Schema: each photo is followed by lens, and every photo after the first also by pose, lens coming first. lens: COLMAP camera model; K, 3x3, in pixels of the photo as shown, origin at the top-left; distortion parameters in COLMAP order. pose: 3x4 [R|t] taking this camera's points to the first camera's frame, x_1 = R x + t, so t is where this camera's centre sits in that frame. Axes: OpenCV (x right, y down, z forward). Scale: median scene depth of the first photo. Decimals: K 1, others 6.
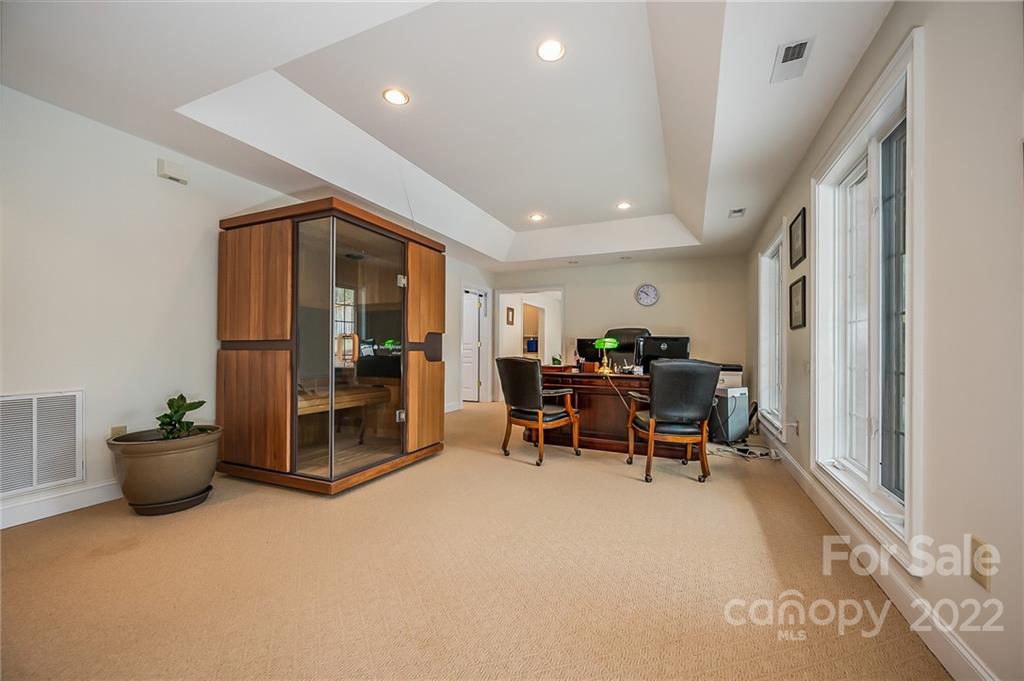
lens RADIAL K [[417.8, 0, 509.3], [0, 417.8, 343.3], [0, 0, 1]] dist [-0.011399, 0.000348]
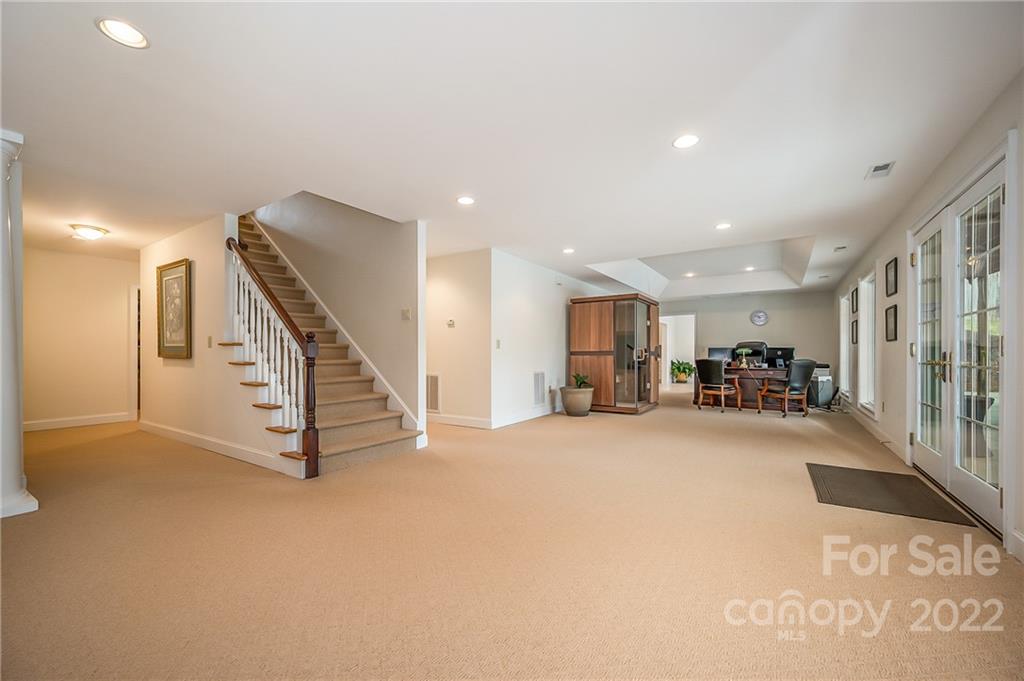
lens RADIAL K [[417.8, 0, 498.9], [0, 417.8, 359.0], [0, 0, 1]] dist [-0.011399, 0.000348]
pose [[0.982389, -0.002723, -0.186828, -0.508850], [0.007093, 0.999717, 0.022723, -0.015603], [0.186713, -0.023648, 0.982130, -1.041976]]
